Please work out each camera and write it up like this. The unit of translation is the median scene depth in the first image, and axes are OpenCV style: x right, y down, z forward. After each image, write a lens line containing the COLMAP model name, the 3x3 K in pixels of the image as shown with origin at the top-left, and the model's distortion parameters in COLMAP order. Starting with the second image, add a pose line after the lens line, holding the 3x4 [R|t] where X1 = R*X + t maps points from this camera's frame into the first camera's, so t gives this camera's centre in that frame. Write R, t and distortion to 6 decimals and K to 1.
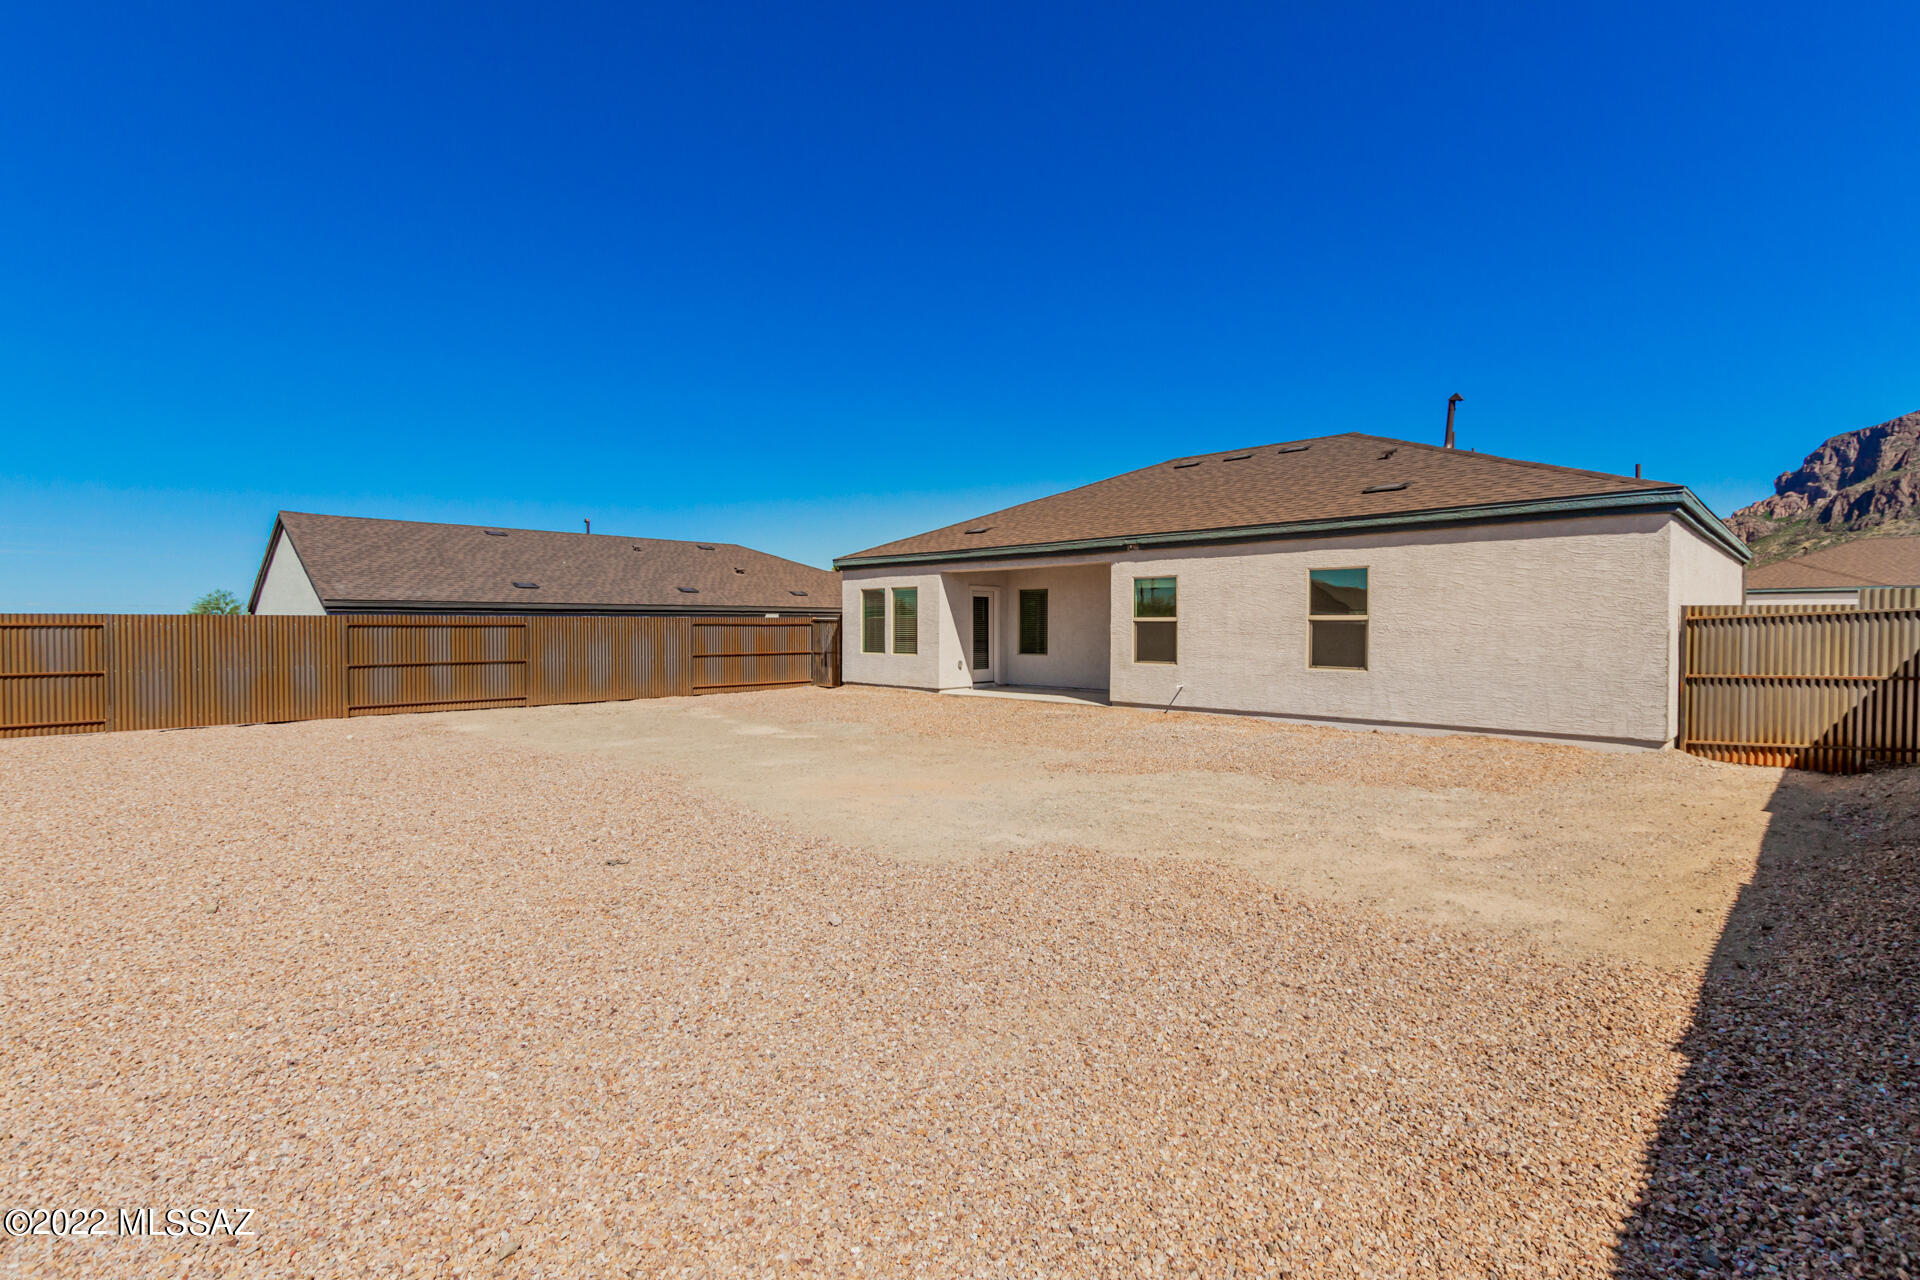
lens RADIAL K [[885.0, 0, 968.9], [0, 885.0, 633.4], [0, 0, 1]] dist [-0.000806, -0.000778]
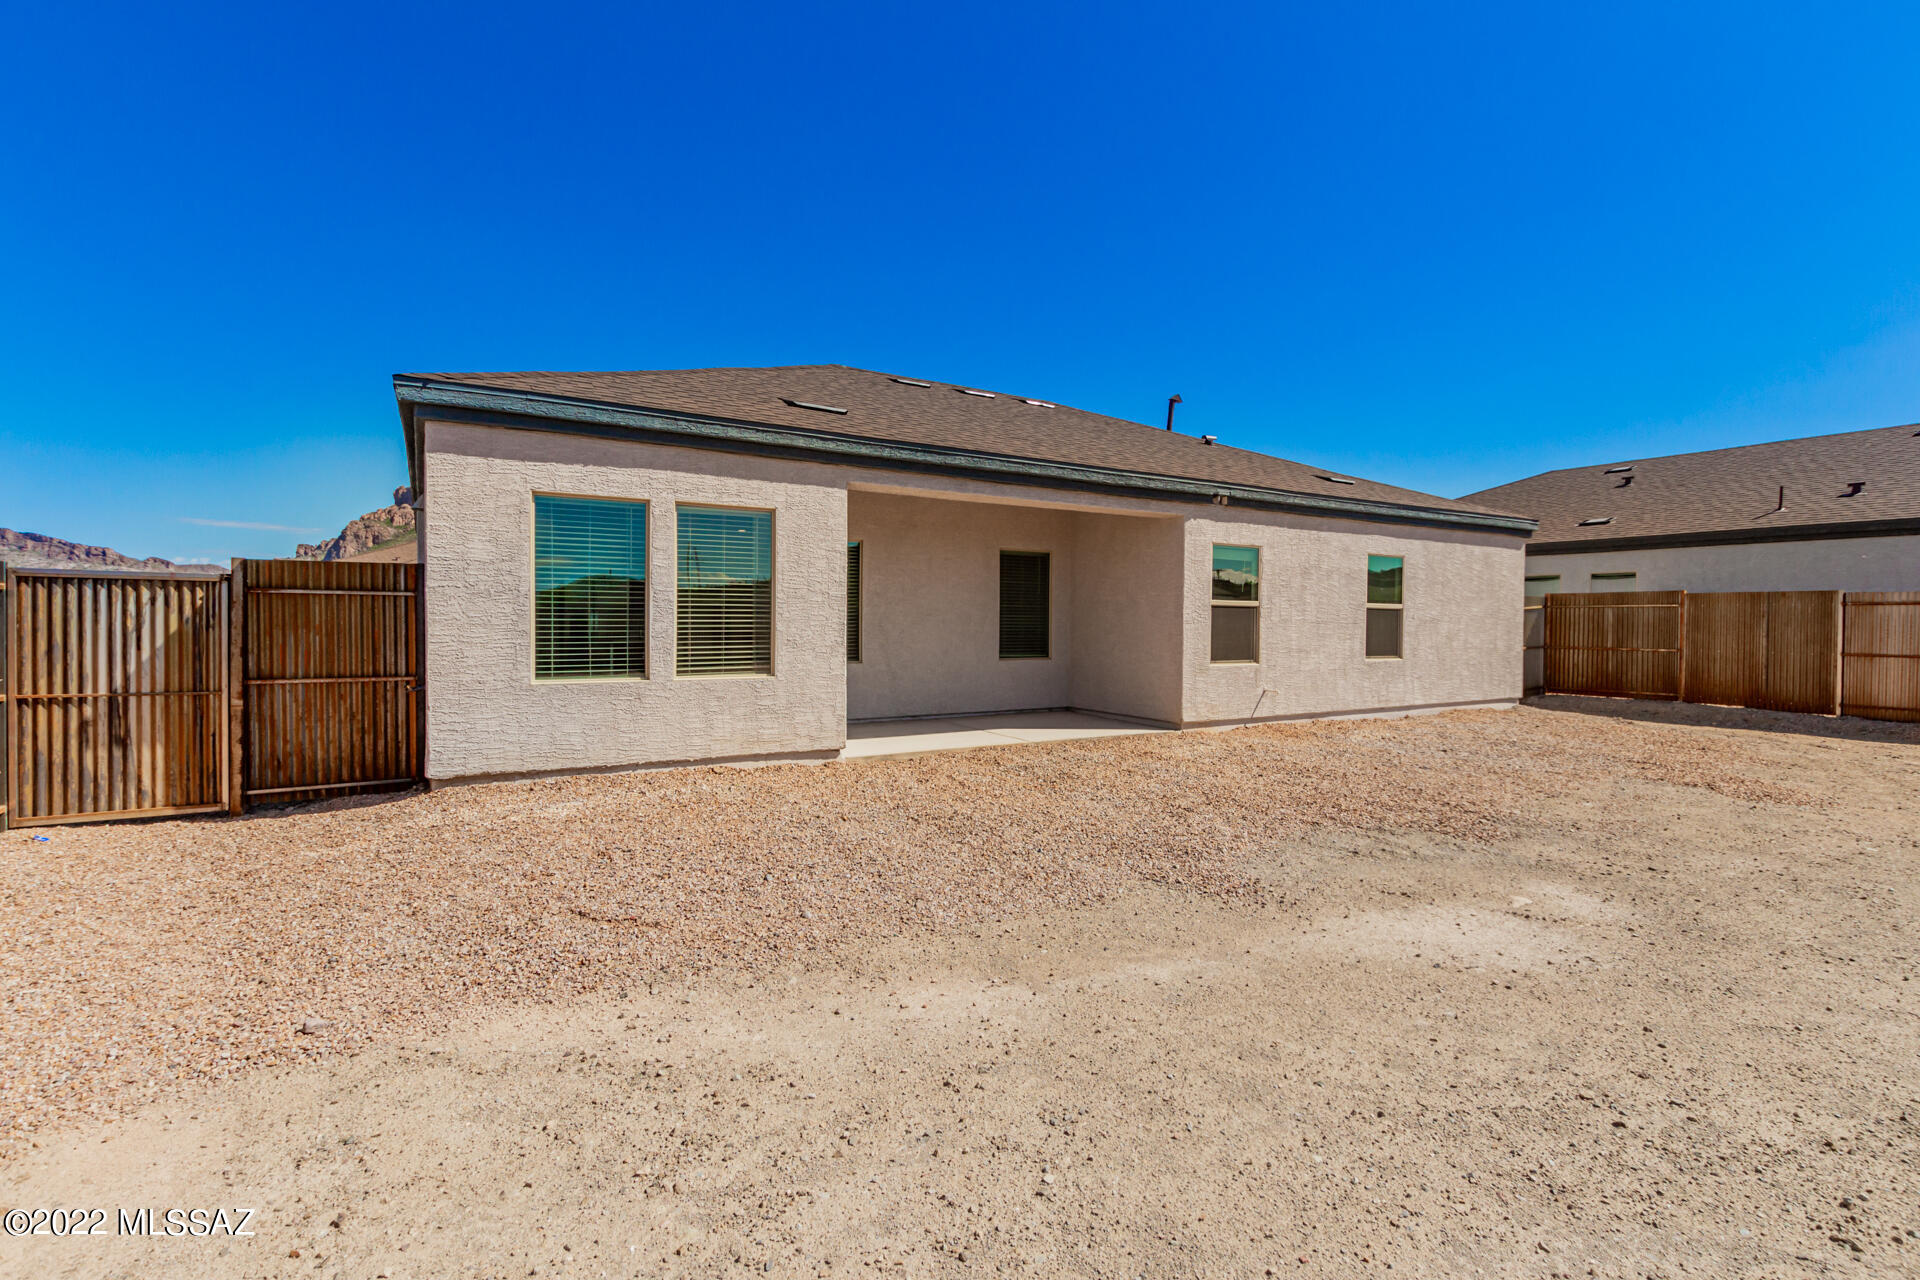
lens RADIAL K [[885.0, 0, 968.9], [0, 885.0, 633.4], [0, 0, 1]] dist [-0.000806, -0.000778]
pose [[0.245612, -0.009781, 0.969319, -0.531894], [0.003440, 0.999952, 0.009219, 0.001446], [-0.969362, 0.001070, 0.245634, 0.991583]]
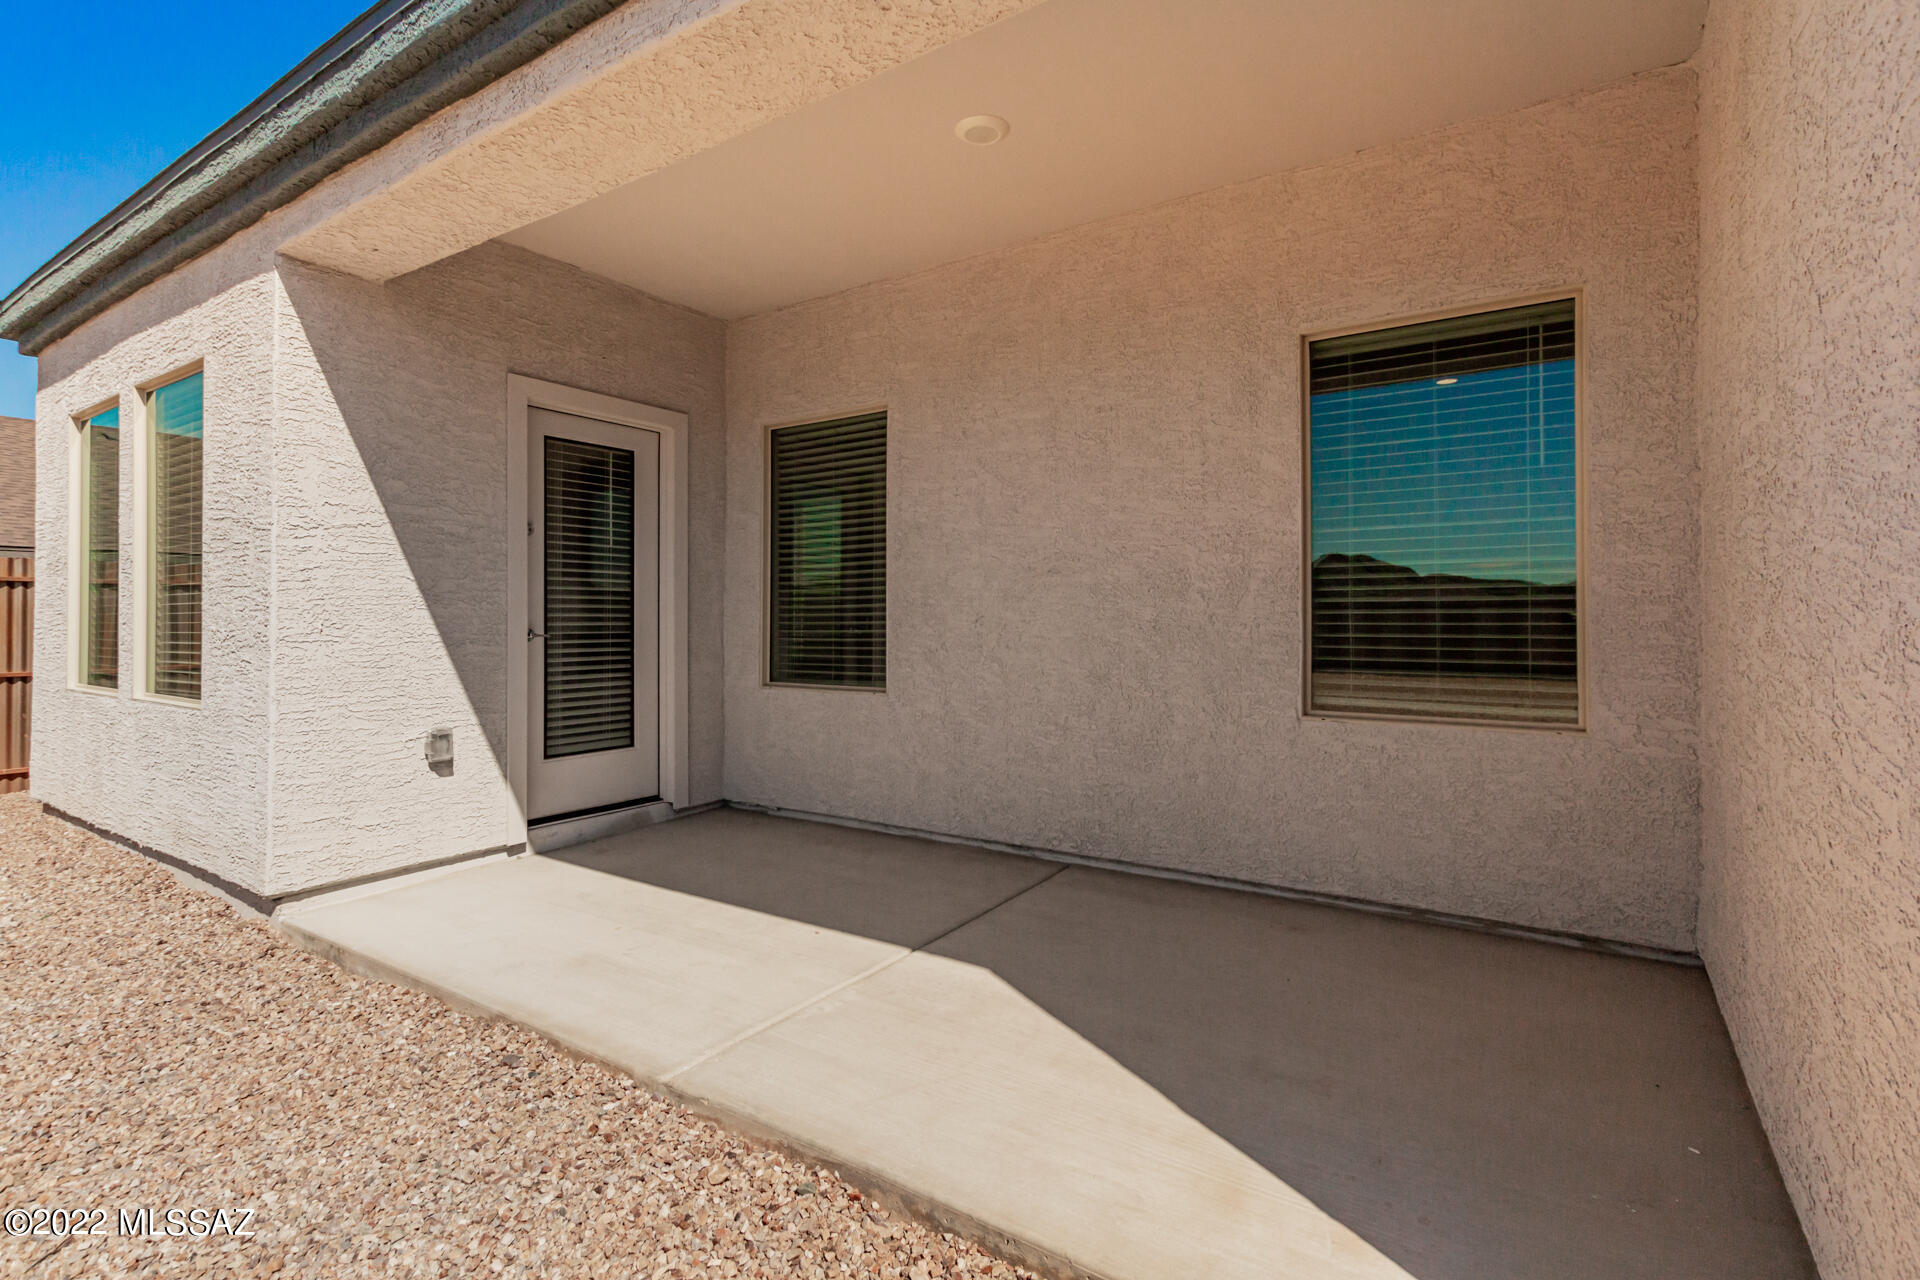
lens RADIAL K [[879.8, 0, 962.1], [0, 879.8, 615.7], [0, 0, 1]] dist [0.025602, -0.012644]
pose [[0.987487, -0.001241, 0.157699, 0.092643], [0.002104, 0.999984, -0.005304, 0.007136], [-0.157689, 0.005570, 0.987473, 0.948922]]
